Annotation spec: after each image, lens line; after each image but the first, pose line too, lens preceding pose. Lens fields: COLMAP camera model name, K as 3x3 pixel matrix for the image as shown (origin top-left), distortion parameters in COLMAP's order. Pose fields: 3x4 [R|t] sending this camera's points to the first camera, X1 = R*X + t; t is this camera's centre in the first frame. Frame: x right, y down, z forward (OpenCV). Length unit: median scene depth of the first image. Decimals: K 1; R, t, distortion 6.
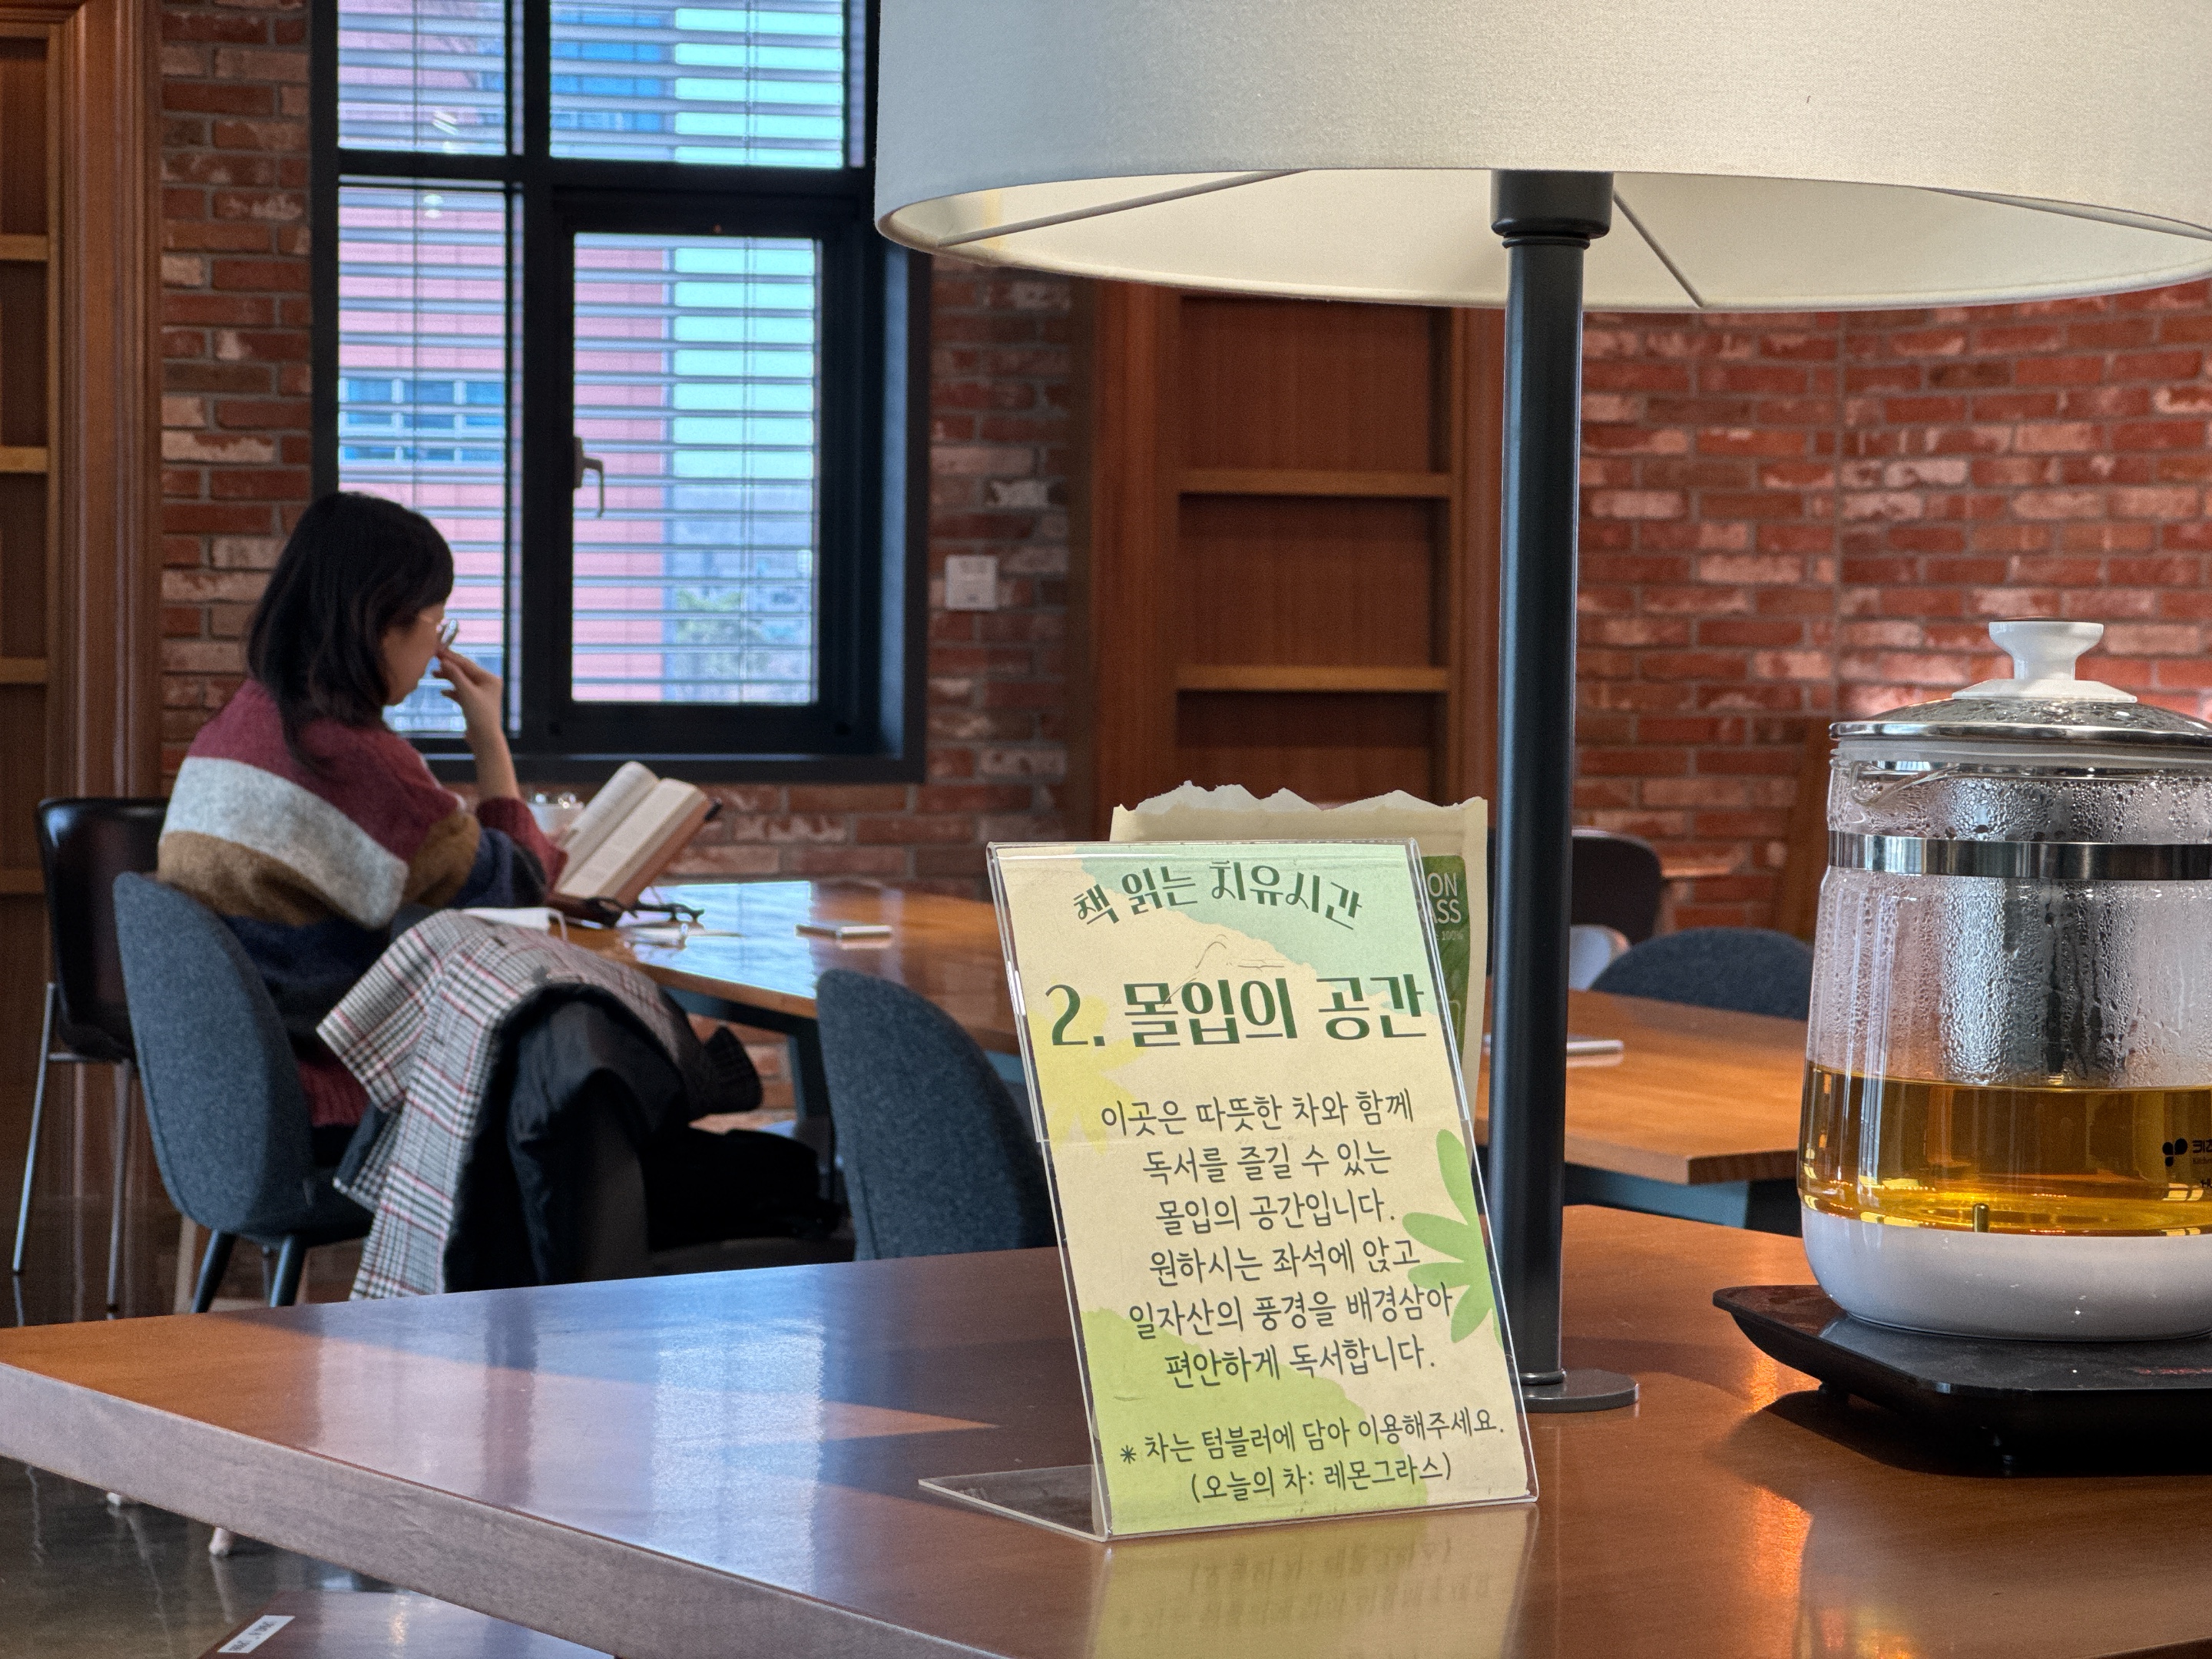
lens RADIAL K [[5119.5, 0, 1124.4], [0, 5119.5, 822.1], [0, 0, 1]] dist [0.137961, 0.000000]
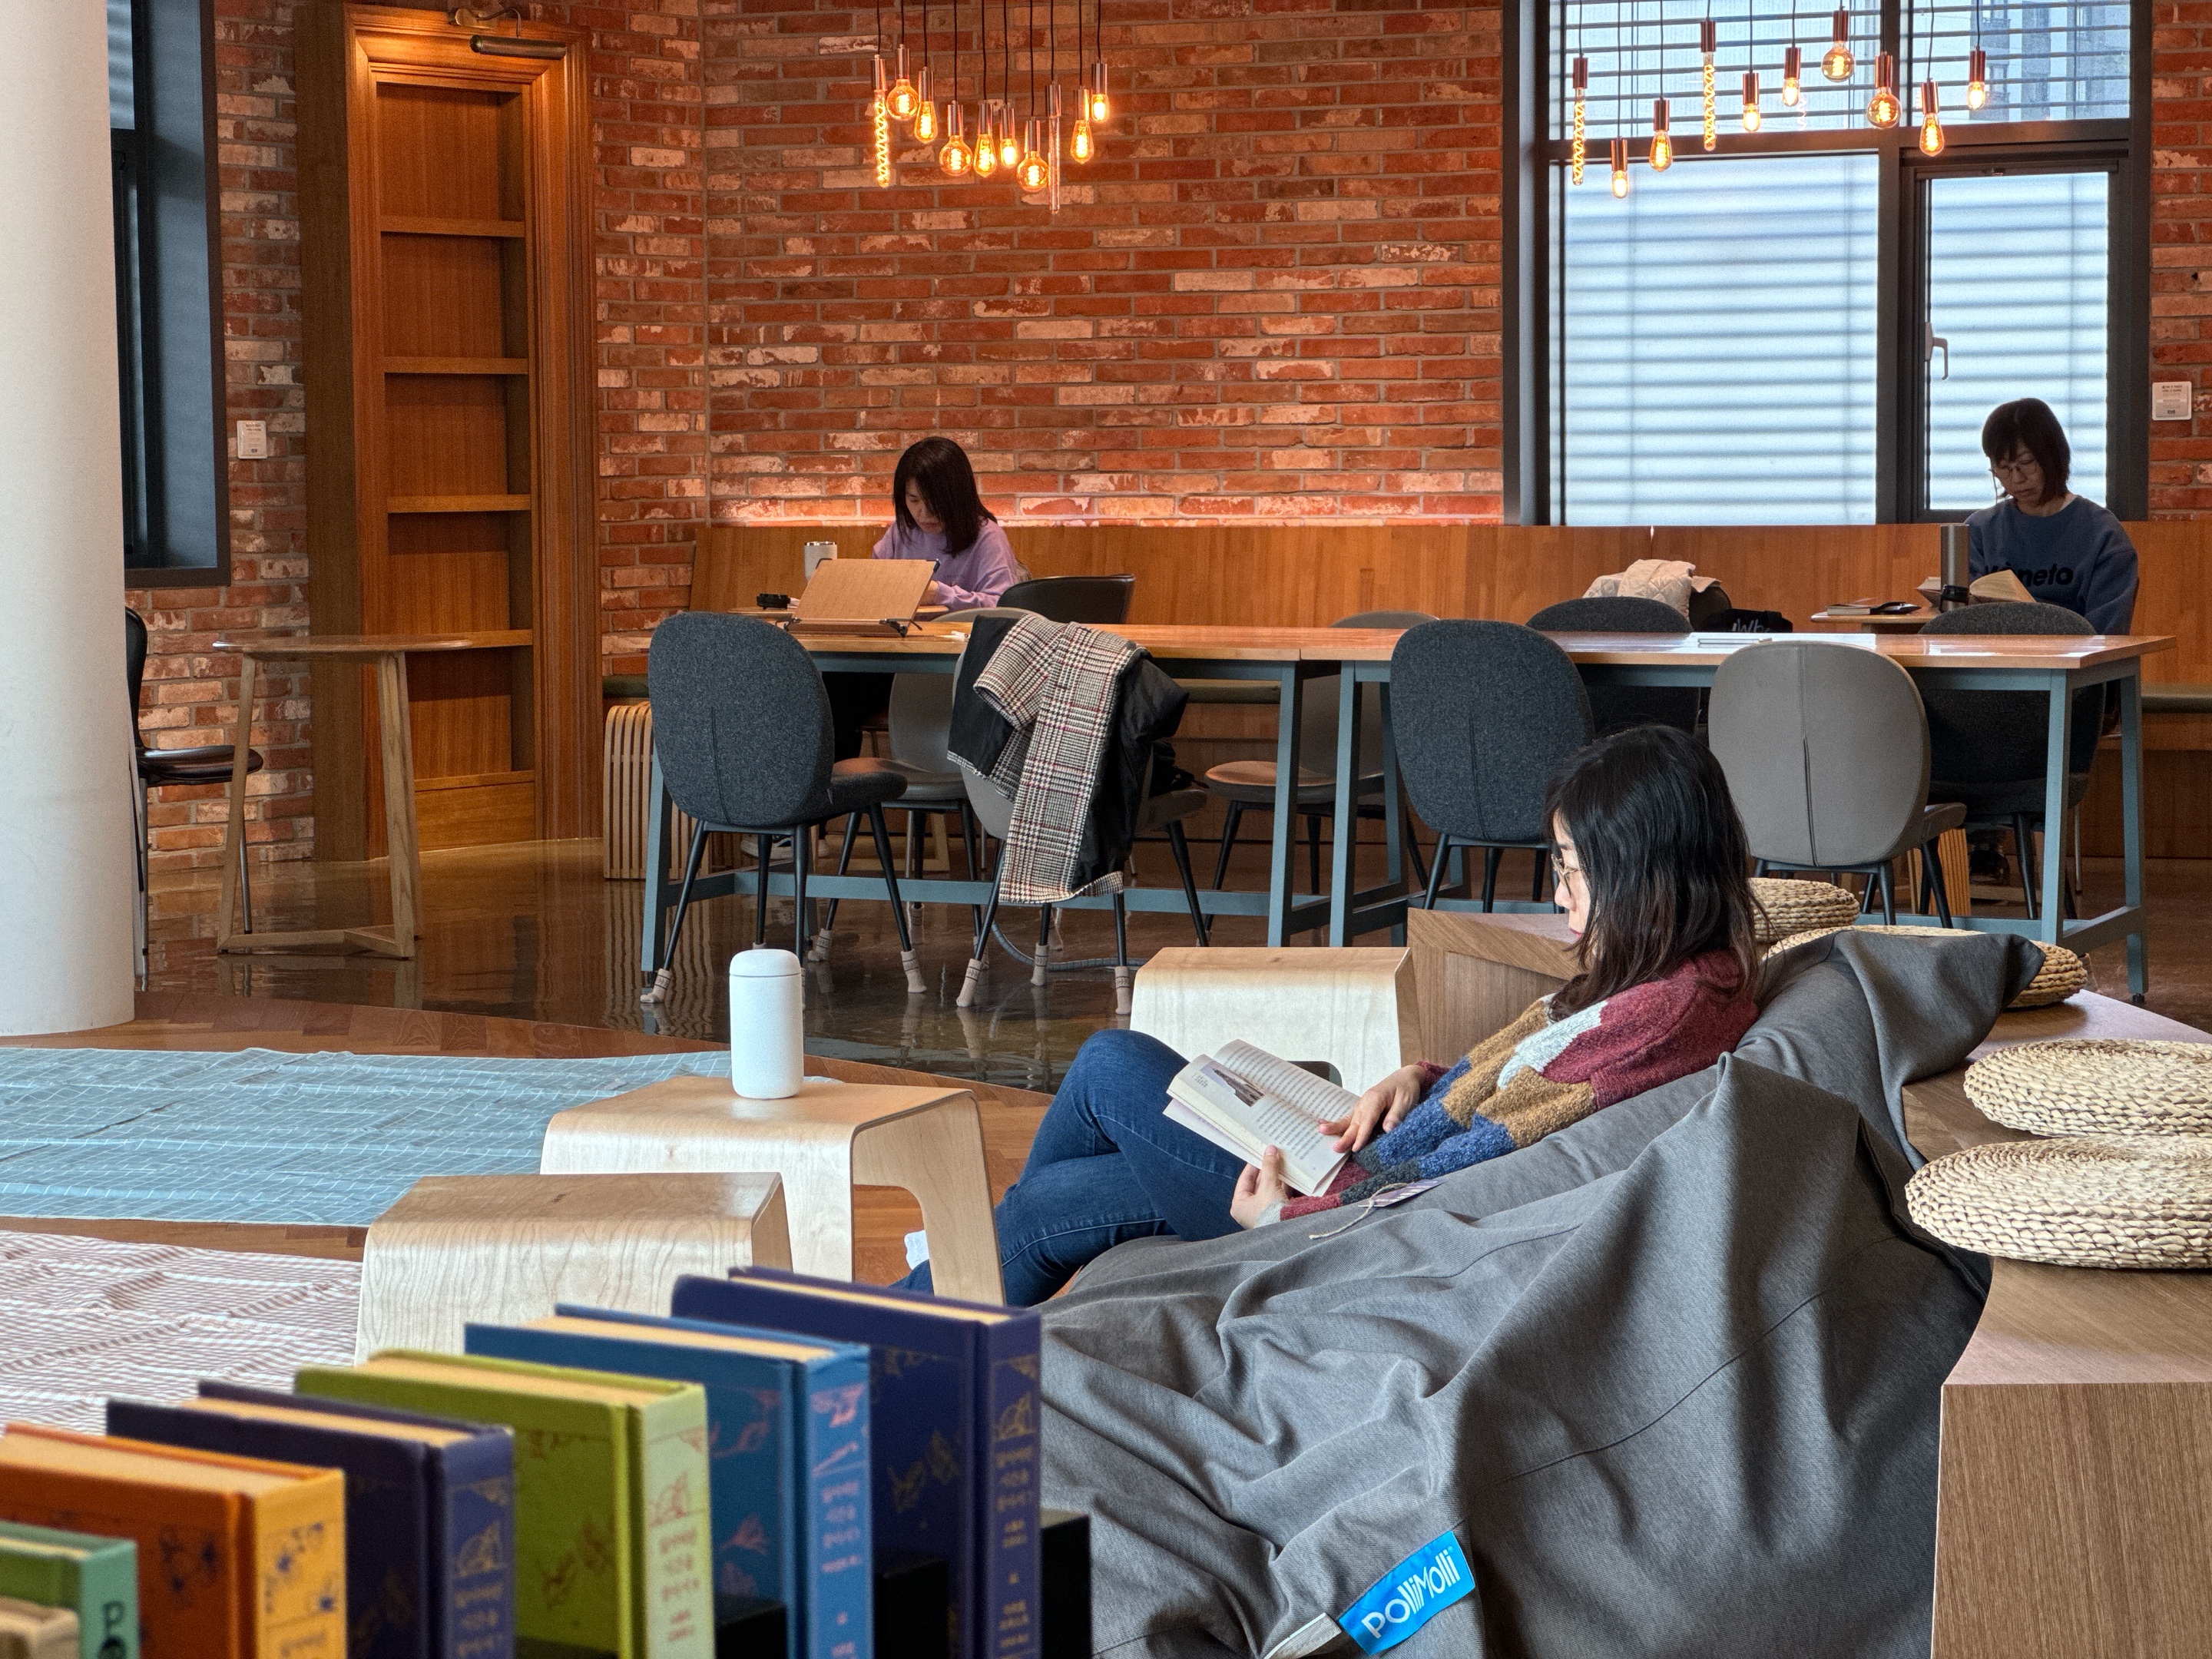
lens RADIAL K [[5119.5, 0, 1101.0], [0, 5119.5, 833.4], [0, 0, 1]] dist [0.137961, 0.000000]
pose [[0.779453, -0.066699, 0.622899, -0.710966], [0.048296, 0.997755, 0.046404, 0.005807], [-0.624596, -0.006086, 0.780924, -0.221059]]
